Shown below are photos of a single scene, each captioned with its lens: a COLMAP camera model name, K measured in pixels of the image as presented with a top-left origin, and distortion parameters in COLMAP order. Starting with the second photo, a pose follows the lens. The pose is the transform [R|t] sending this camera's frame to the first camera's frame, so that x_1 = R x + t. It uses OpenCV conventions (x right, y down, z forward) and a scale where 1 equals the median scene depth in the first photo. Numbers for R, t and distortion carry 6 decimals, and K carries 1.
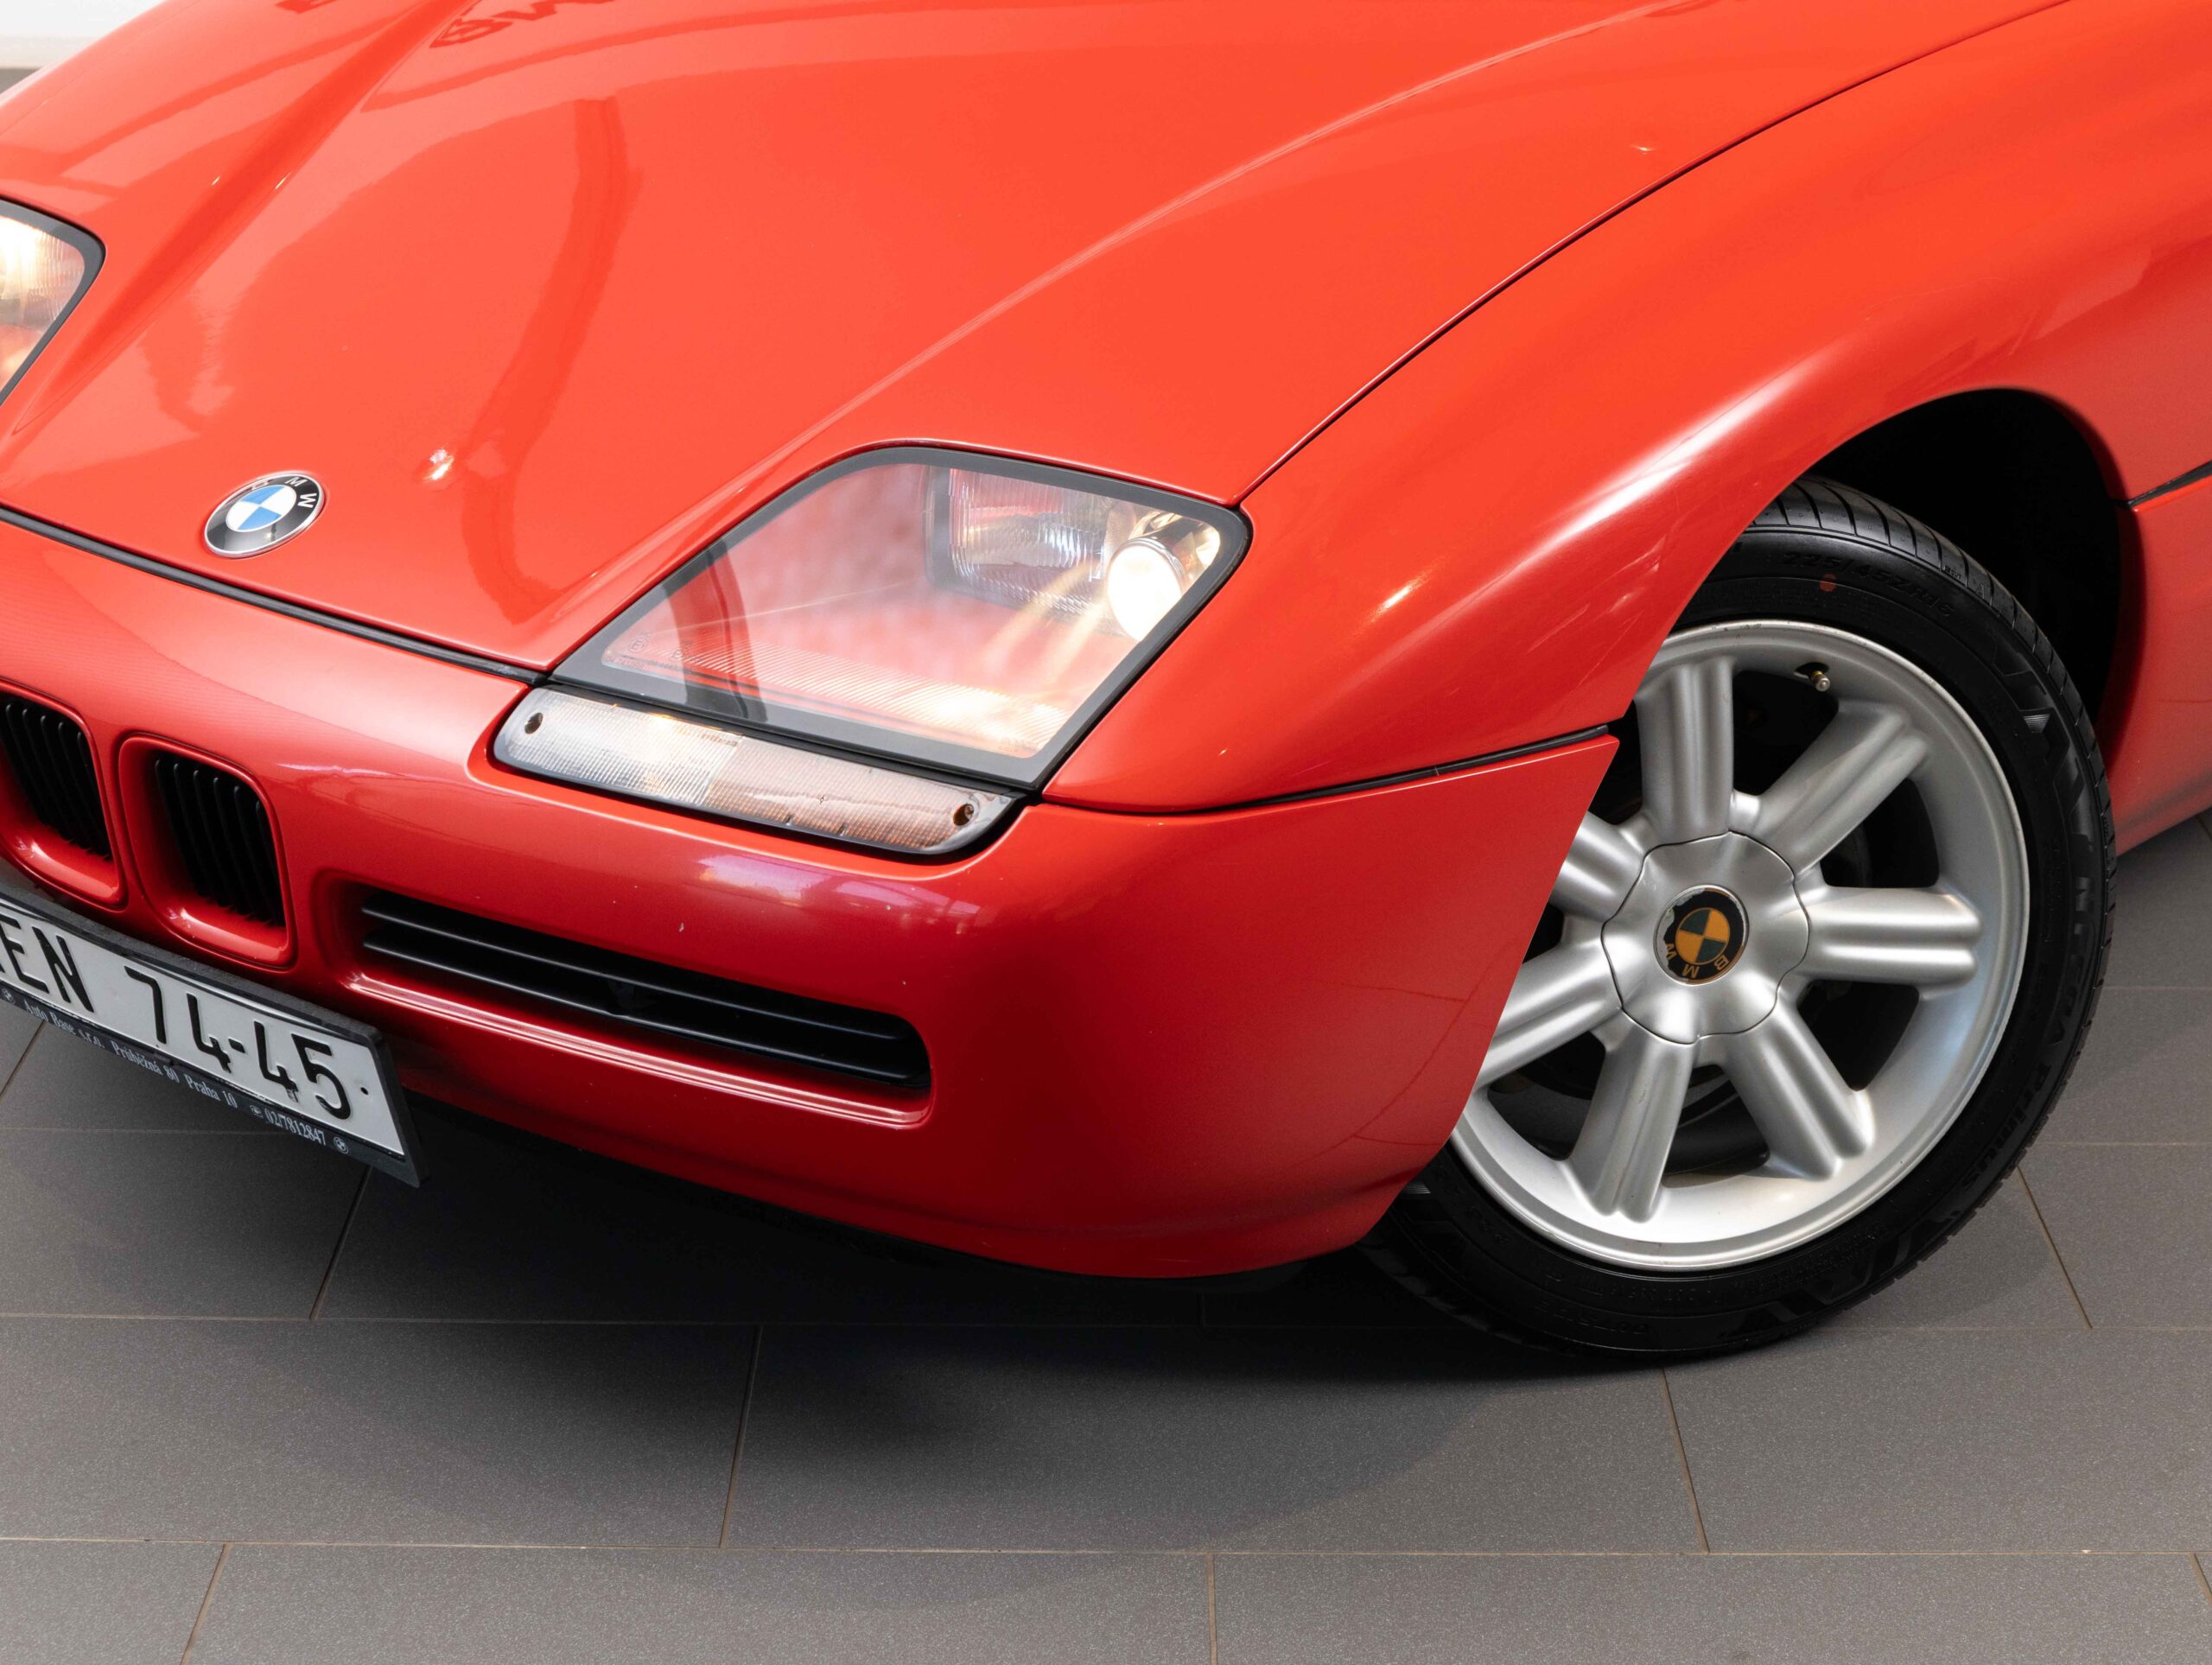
lens RADIAL K [[3986.9, 0, 1161.2], [0, 3986.9, 711.5], [0, 0, 1]] dist [-0.018371, 0.000000]
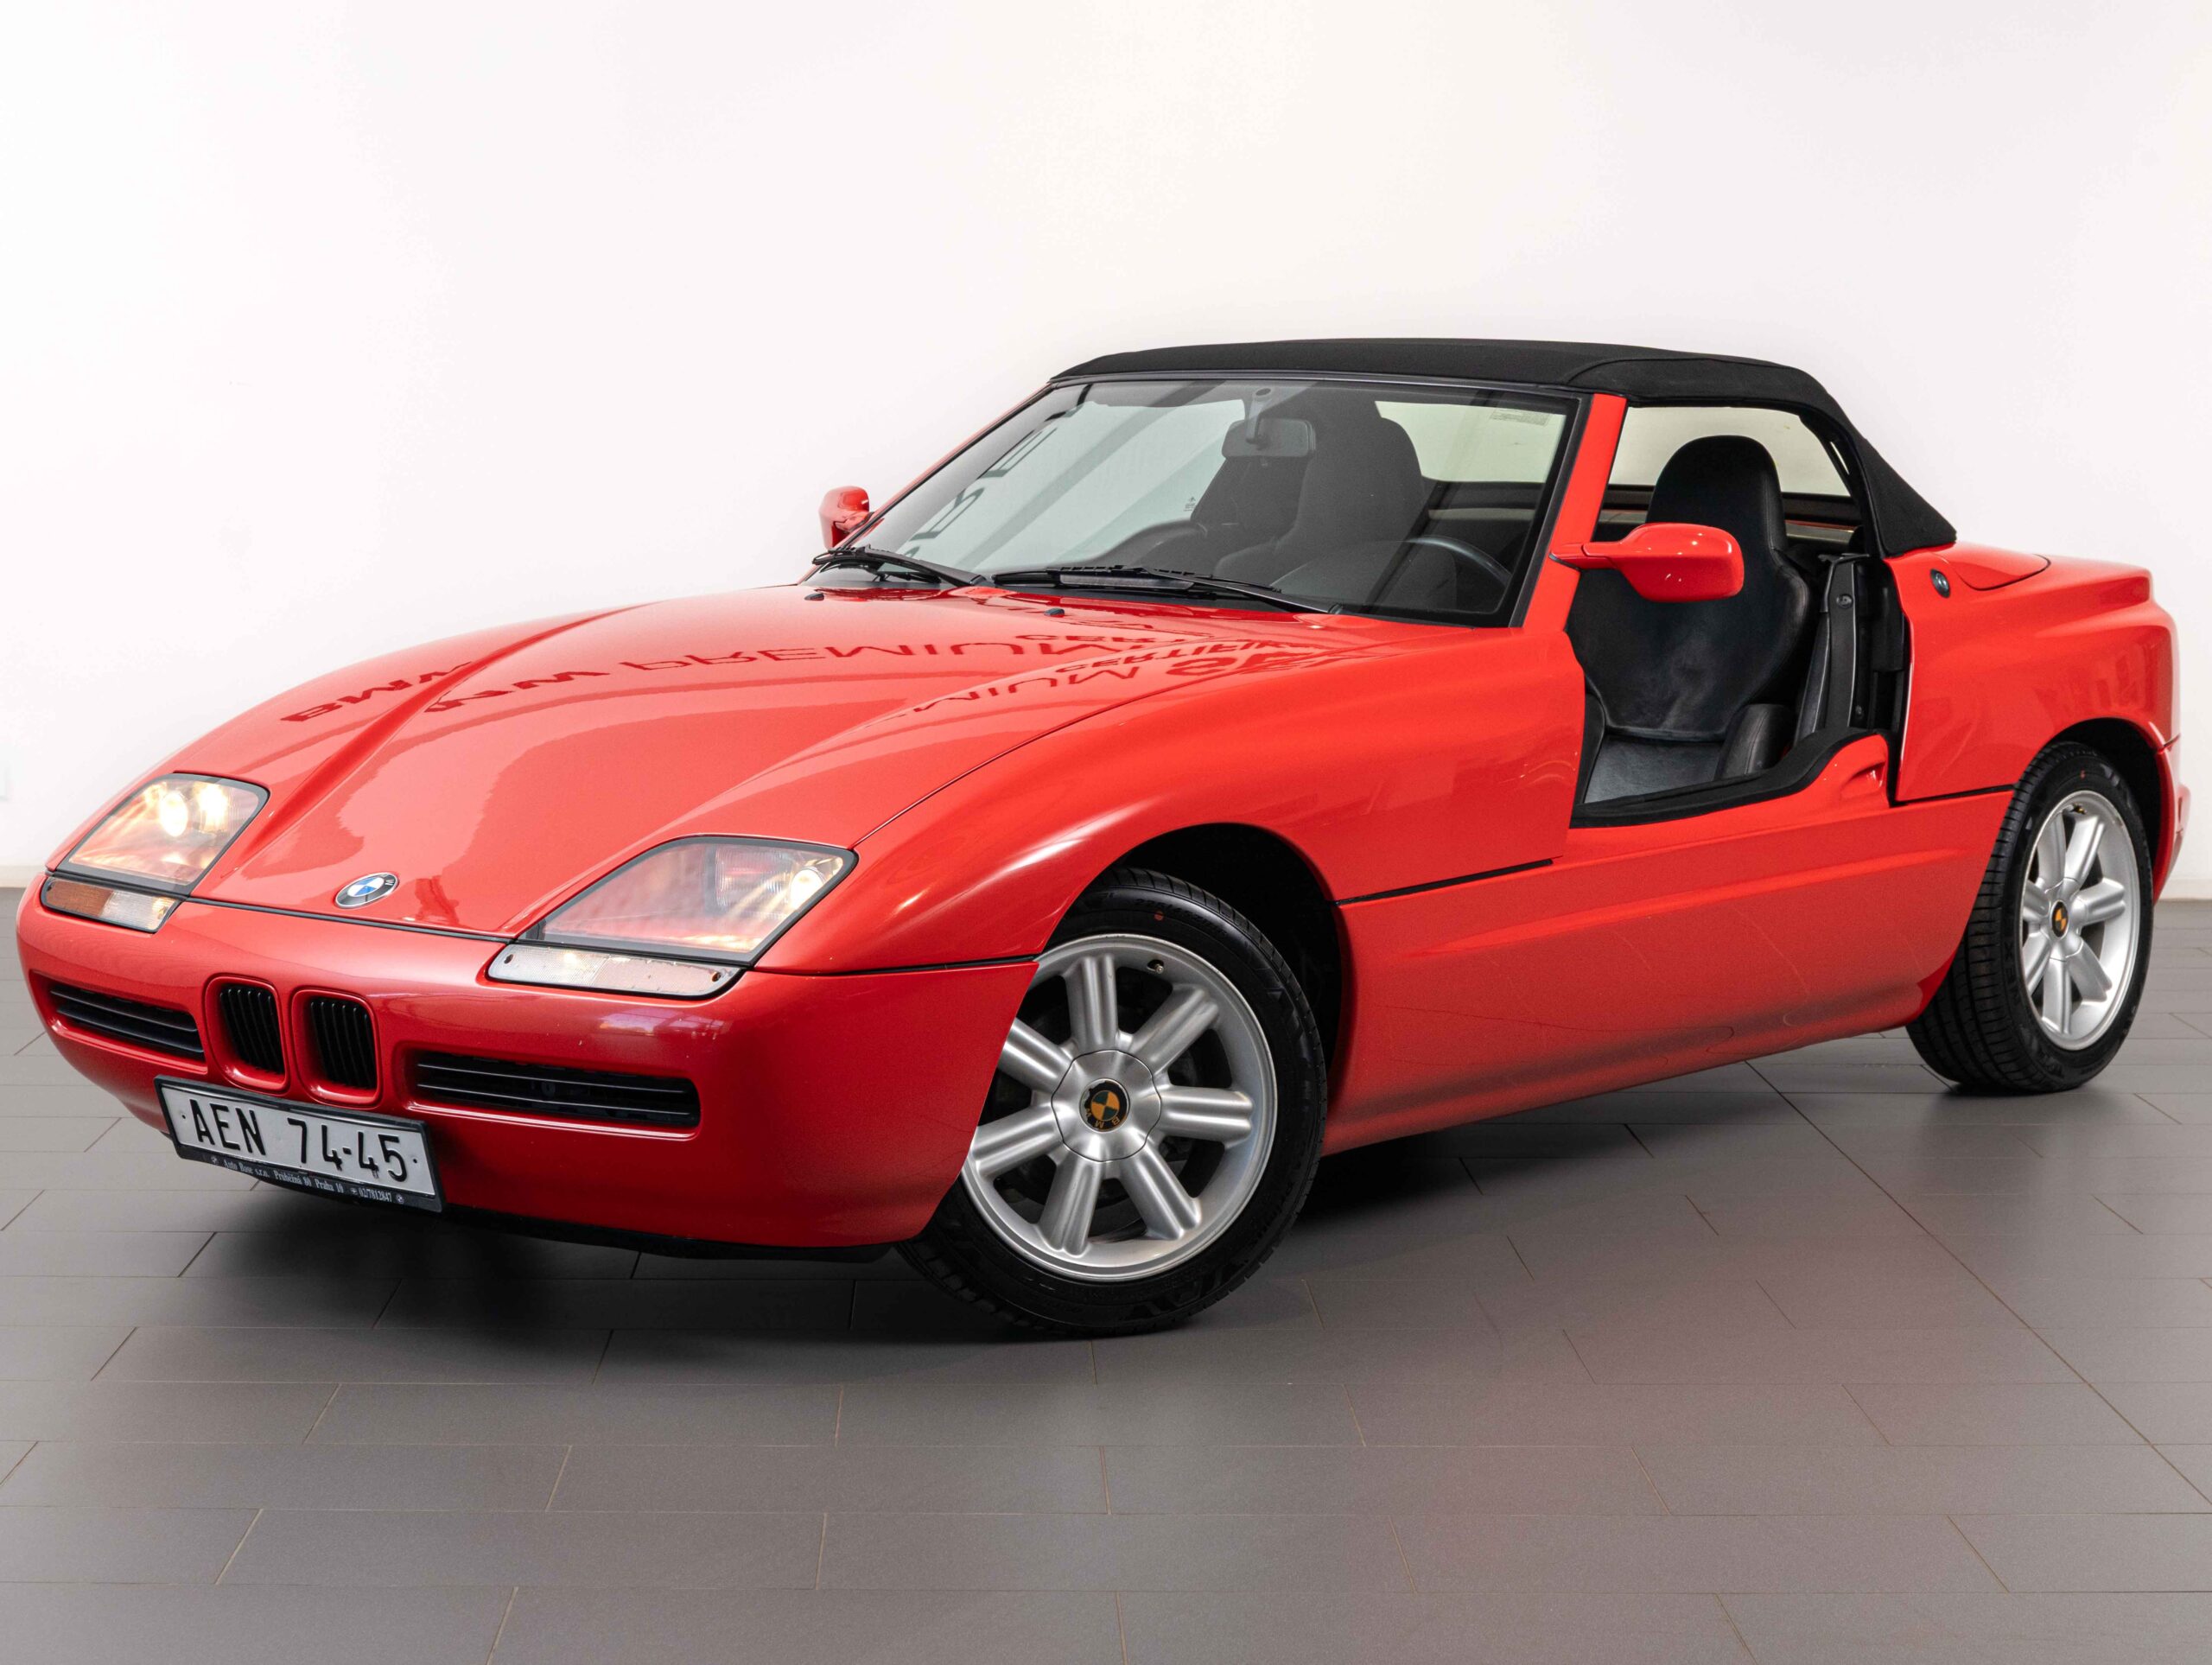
lens RADIAL K [[3804.0, 0, 1110.5], [0, 3804.0, 840.1], [0, 0, 1]] dist [-0.012903, 0.000000]
pose [[0.999371, -0.006307, 0.034891, 0.076420], [0.013869, 0.975177, -0.220992, 0.345858], [-0.032631, 0.221337, 0.974651, -0.846286]]
